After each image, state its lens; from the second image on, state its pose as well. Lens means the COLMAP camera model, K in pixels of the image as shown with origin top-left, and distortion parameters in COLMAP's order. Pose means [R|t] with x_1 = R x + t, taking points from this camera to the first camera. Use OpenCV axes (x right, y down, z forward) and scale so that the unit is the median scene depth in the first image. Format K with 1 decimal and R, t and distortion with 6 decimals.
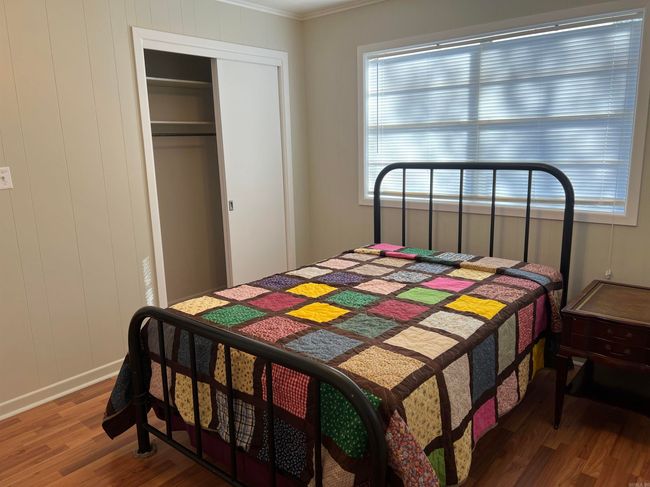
lens RADIAL K [[483.8, 0, 331.5], [0, 483.8, 244.0], [0, 0, 1]] dist [-0.013159, -0.005103]
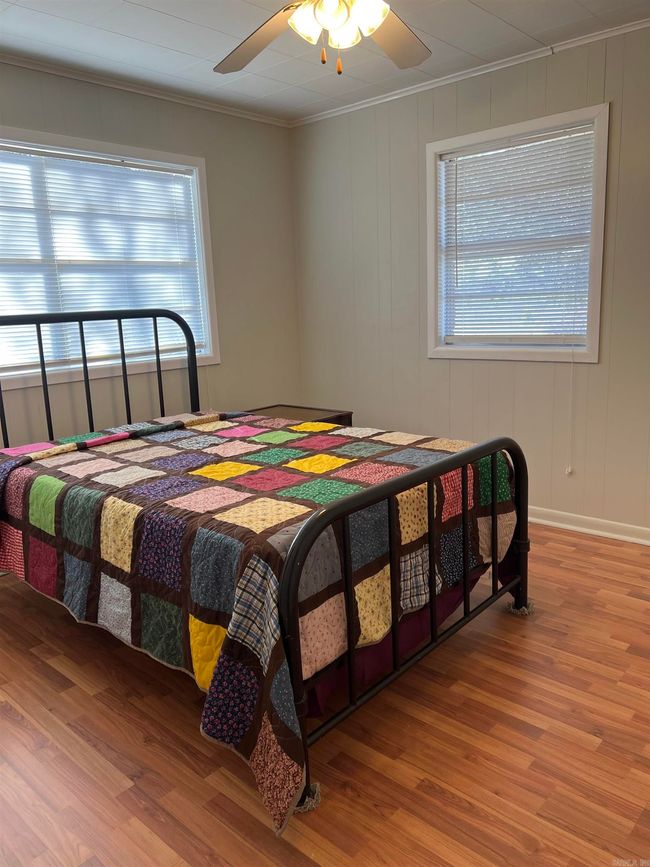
lens RADIAL K [[645.3, 0, 333.5], [0, 645.3, 431.0], [0, 0, 1]] dist [-0.013159, -0.005103]
pose [[0.057339, -0.181885, 0.981647, -0.754671], [0.223222, 0.960707, 0.164966, -0.067836], [-0.973080, 0.209666, 0.095686, 0.561116]]
